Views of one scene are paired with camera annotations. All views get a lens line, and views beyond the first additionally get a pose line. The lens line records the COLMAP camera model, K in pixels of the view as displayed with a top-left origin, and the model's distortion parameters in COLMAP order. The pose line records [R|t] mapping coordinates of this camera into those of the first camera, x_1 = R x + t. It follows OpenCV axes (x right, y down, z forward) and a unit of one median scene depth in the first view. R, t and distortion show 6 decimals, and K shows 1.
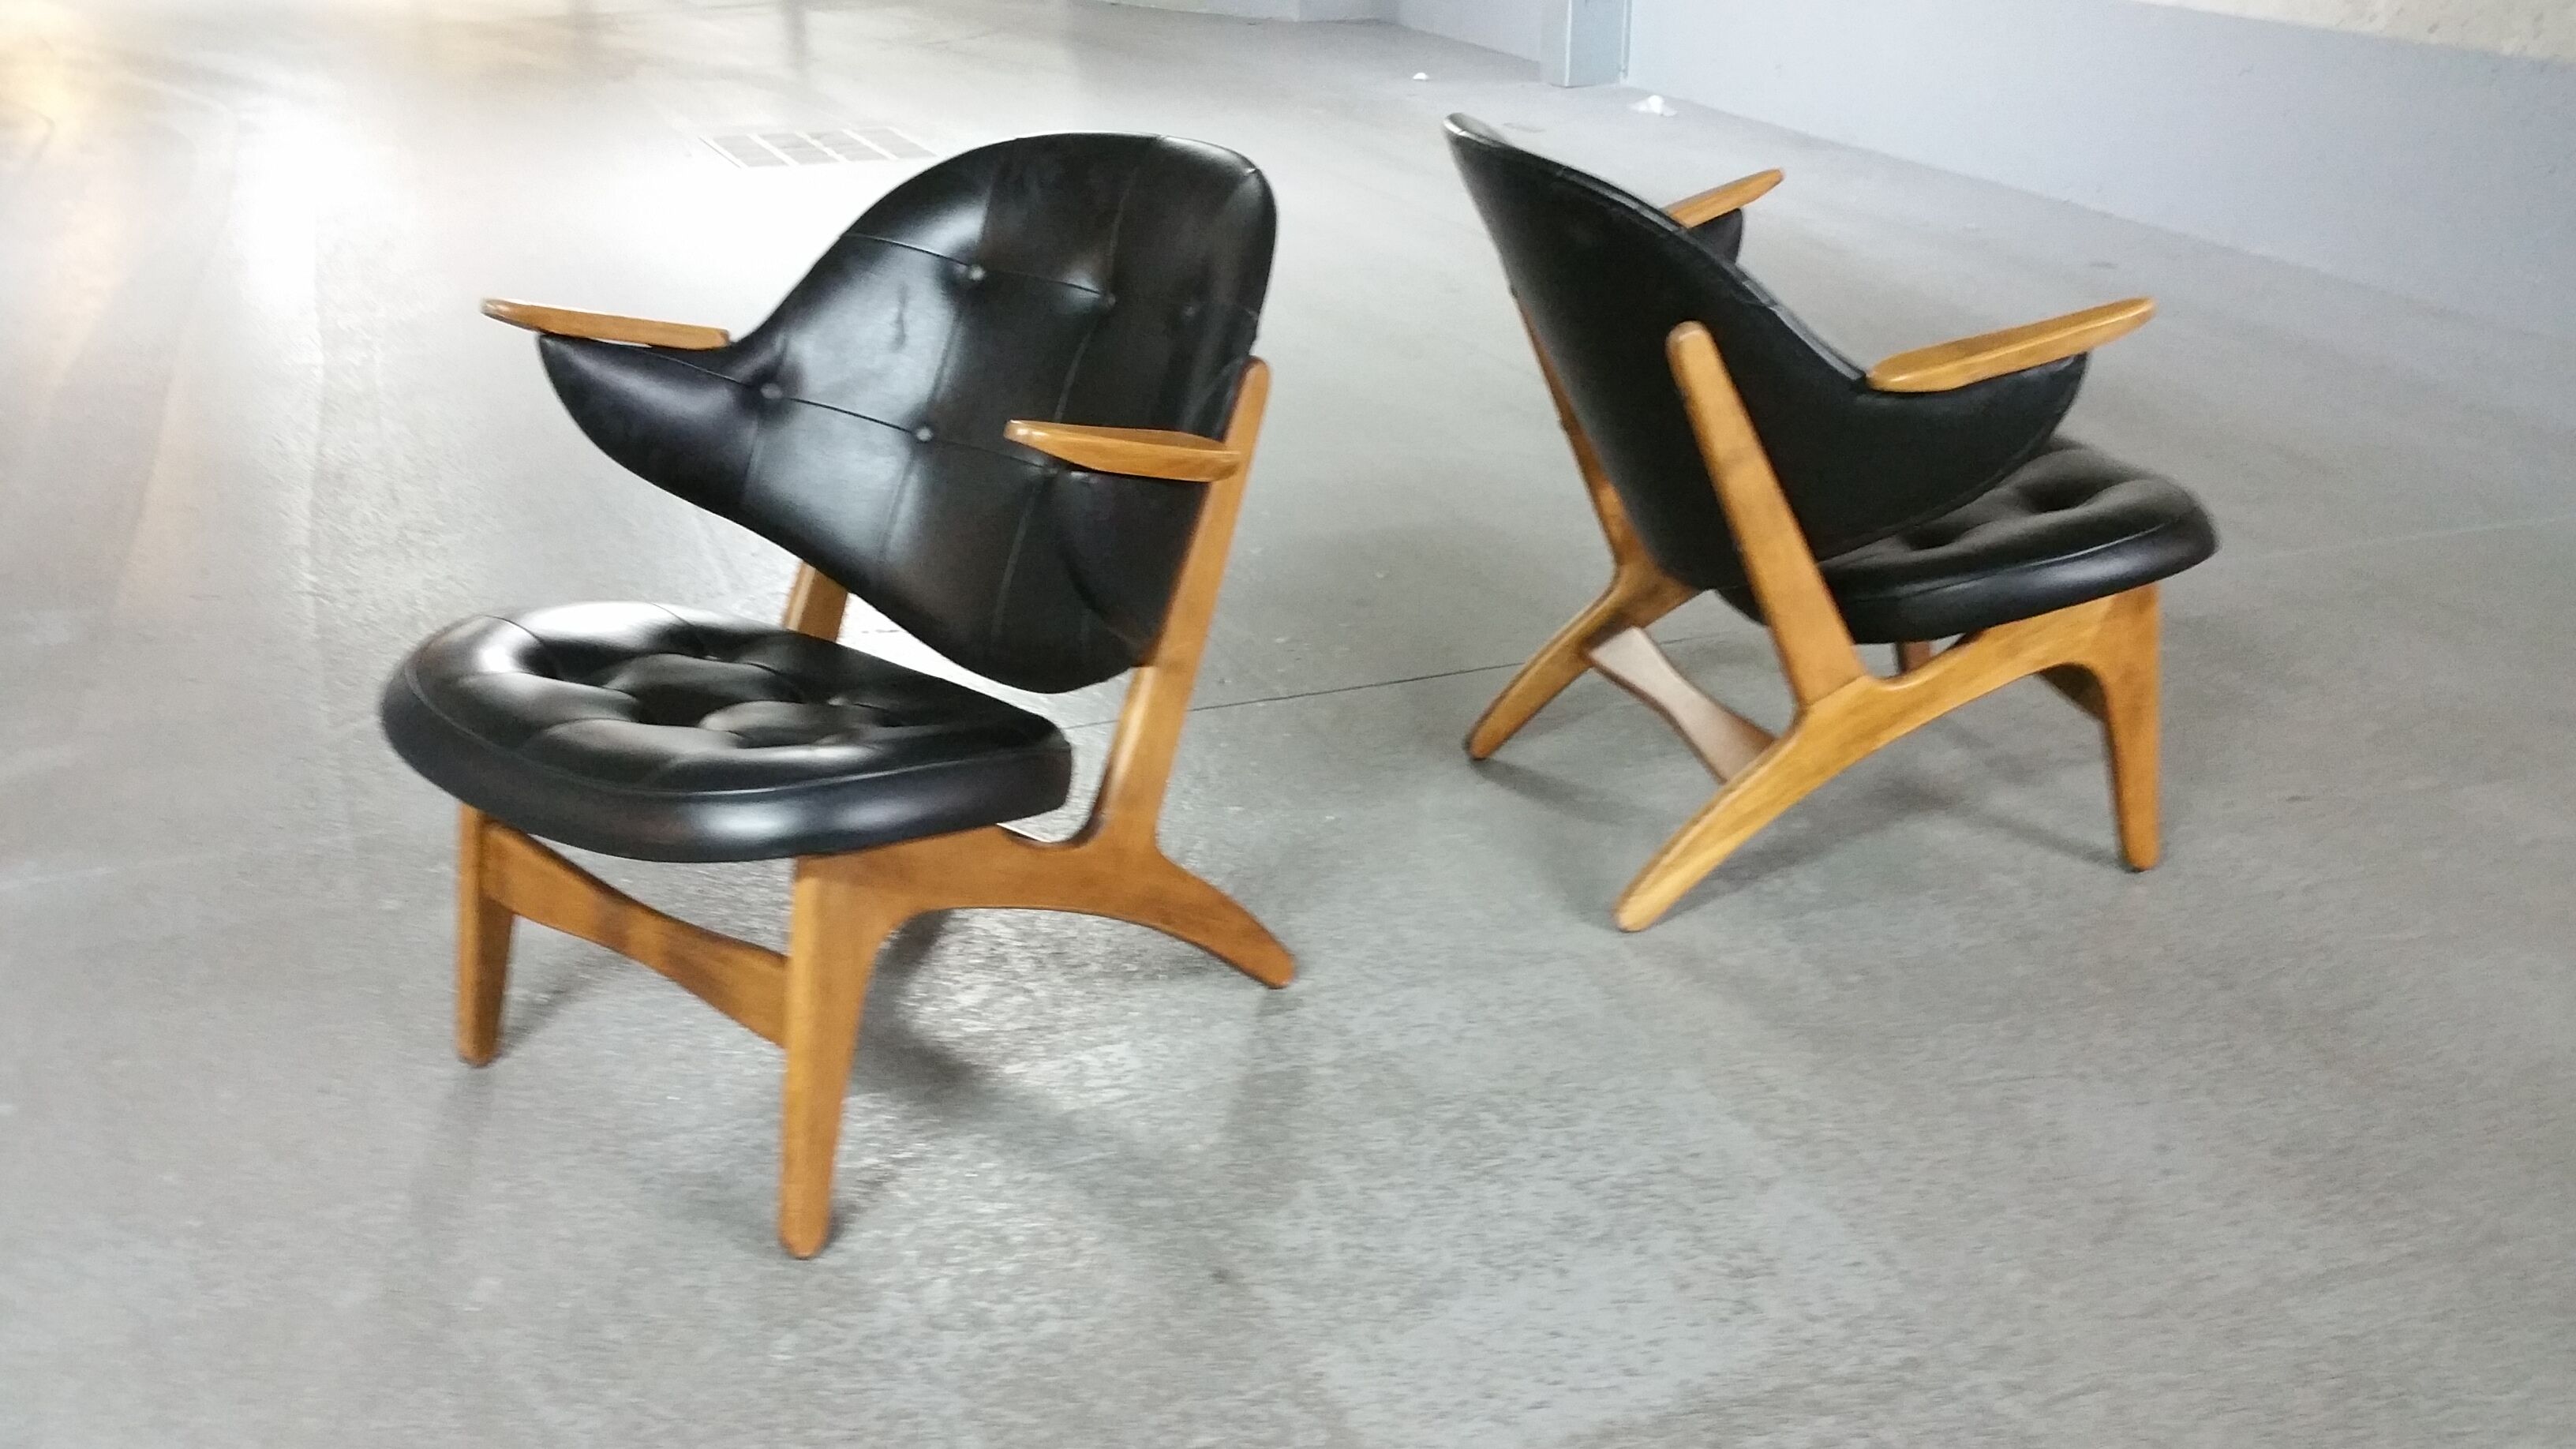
lens RADIAL K [[2325.7, 0, 1262.5], [0, 2325.7, 728.8], [0, 0, 1]] dist [0.122132, -0.227869]
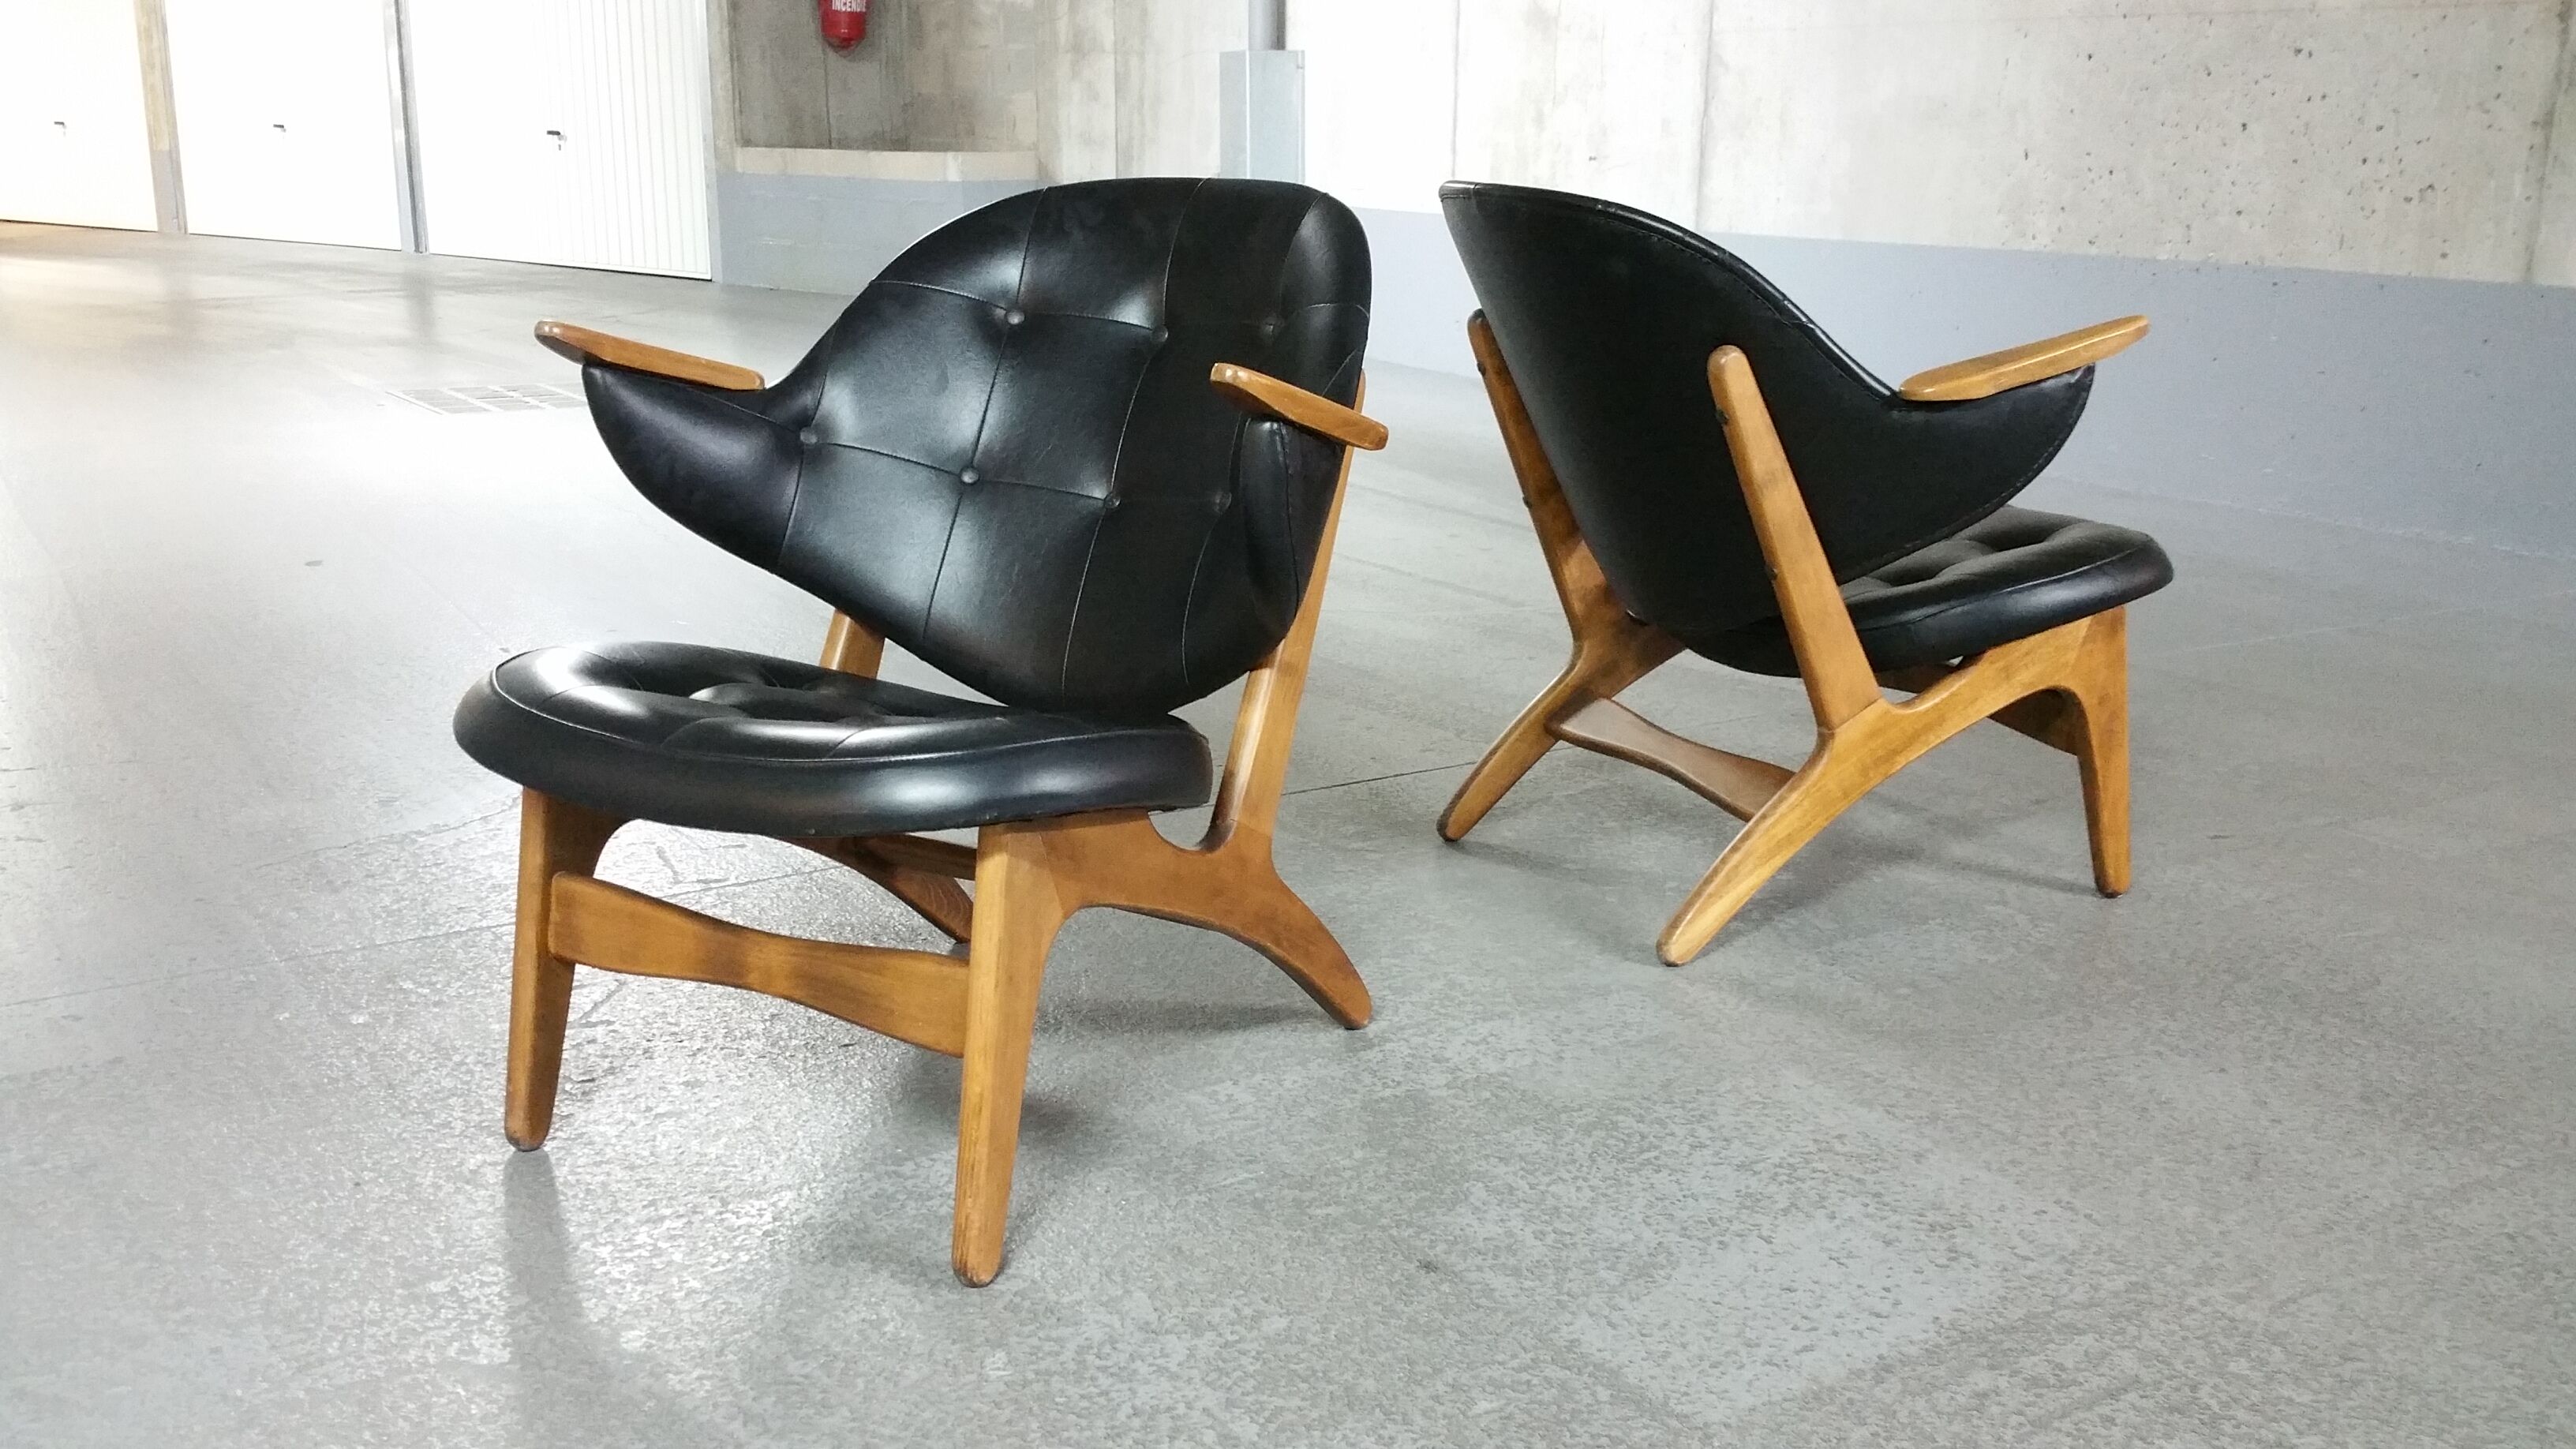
lens RADIAL K [[2318.1, 0, 1262.4], [0, 2318.1, 718.5], [0, 0, 1]] dist [0.137191, -0.299421]
pose [[0.983985, -0.033974, 0.174982, -0.226040], [0.058046, 0.989233, -0.134349, 0.127661], [-0.168533, 0.142355, 0.975362, 0.050600]]
